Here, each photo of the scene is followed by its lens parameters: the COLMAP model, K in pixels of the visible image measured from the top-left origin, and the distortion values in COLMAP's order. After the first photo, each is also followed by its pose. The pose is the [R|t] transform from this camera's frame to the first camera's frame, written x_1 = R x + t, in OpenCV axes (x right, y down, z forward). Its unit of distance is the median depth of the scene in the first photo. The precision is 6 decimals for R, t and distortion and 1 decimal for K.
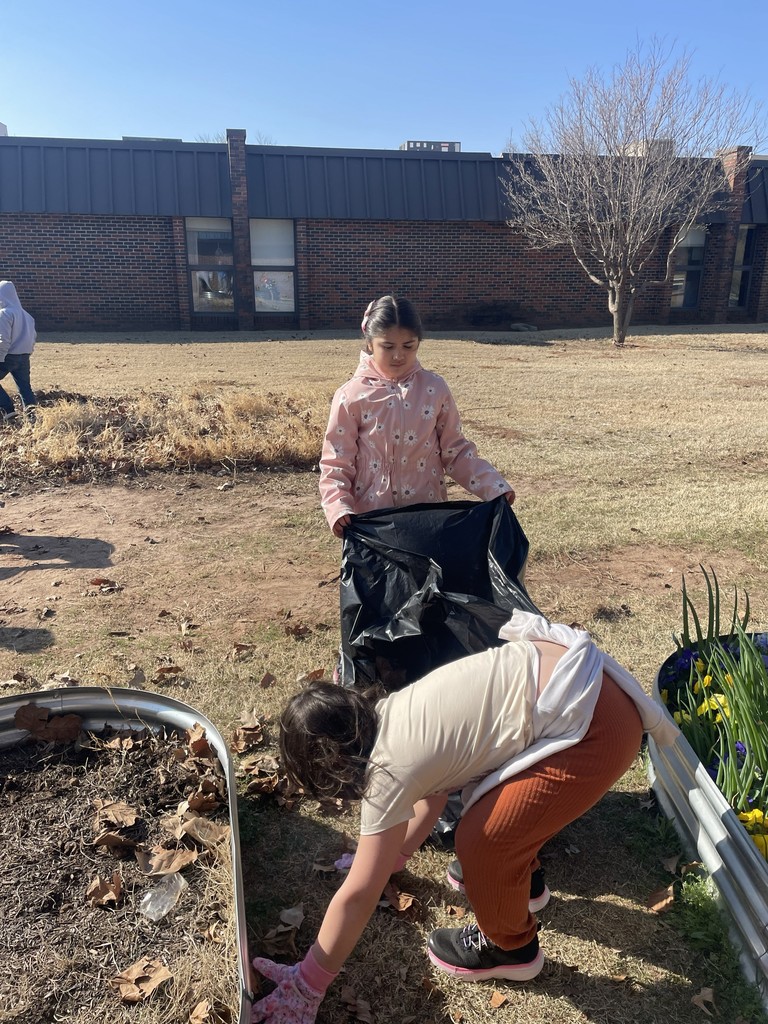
lens RADIAL K [[763.5, 0, 386.1], [0, 763.5, 510.3], [0, 0, 1]] dist [0.054487, -0.006803]
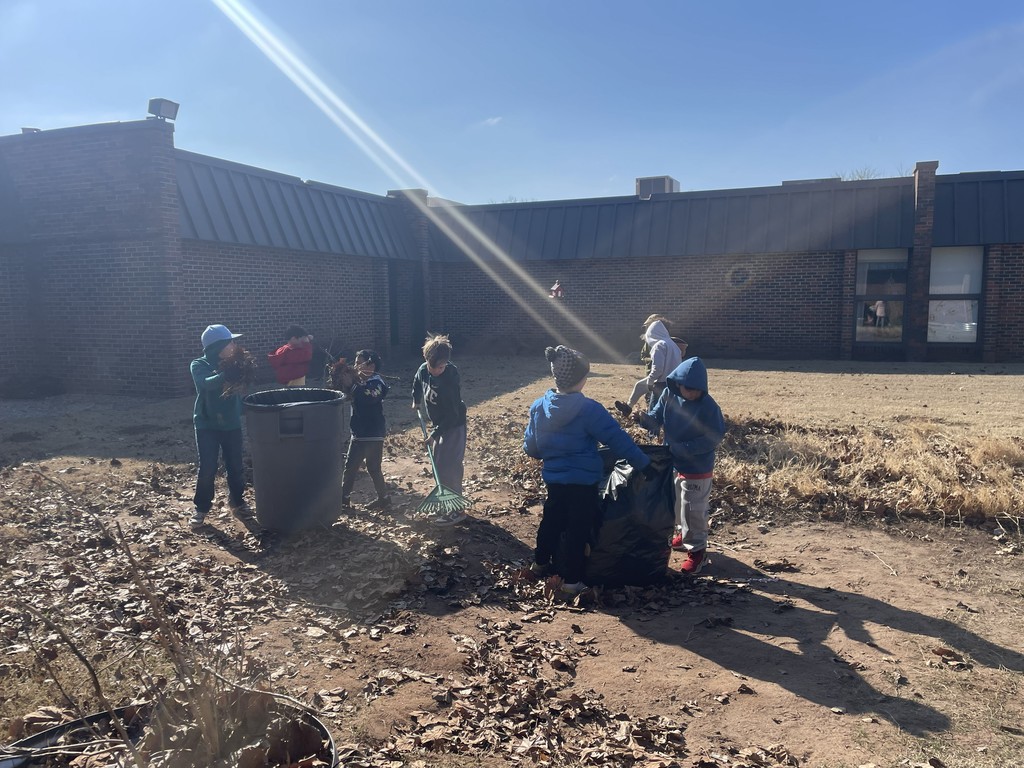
lens RADIAL K [[761.7, 0, 519.1], [0, 761.7, 384.6], [0, 0, 1]] dist [0.060651, -0.076984]
pose [[0.836611, 0.048607, -0.545636, -0.078131], [-0.151075, 0.977900, -0.144527, -0.001402], [0.526552, 0.203345, 0.825466, -0.011119]]
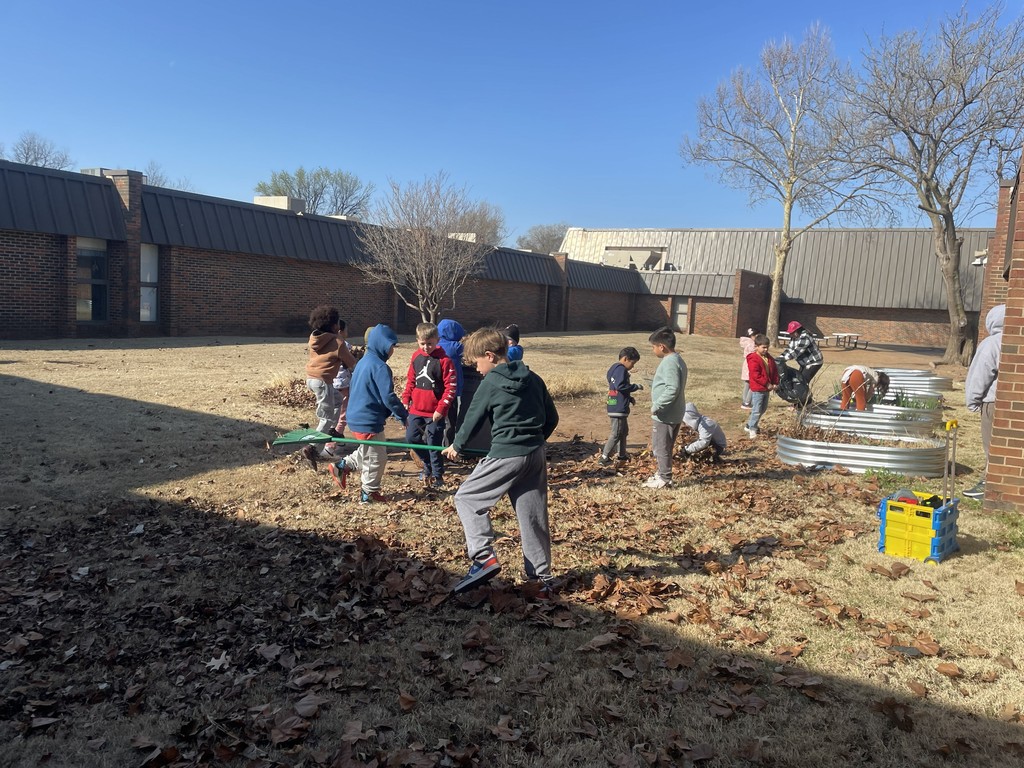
lens RADIAL K [[763.3, 0, 514.7], [0, 763.3, 382.8], [0, 0, 1]] dist [0.098858, -0.200355]
pose [[0.648069, -0.047821, 0.760079, -0.698428], [0.178118, 0.979864, -0.090220, 0.026794], [-0.740460, 0.193852, 0.643537, -0.108178]]
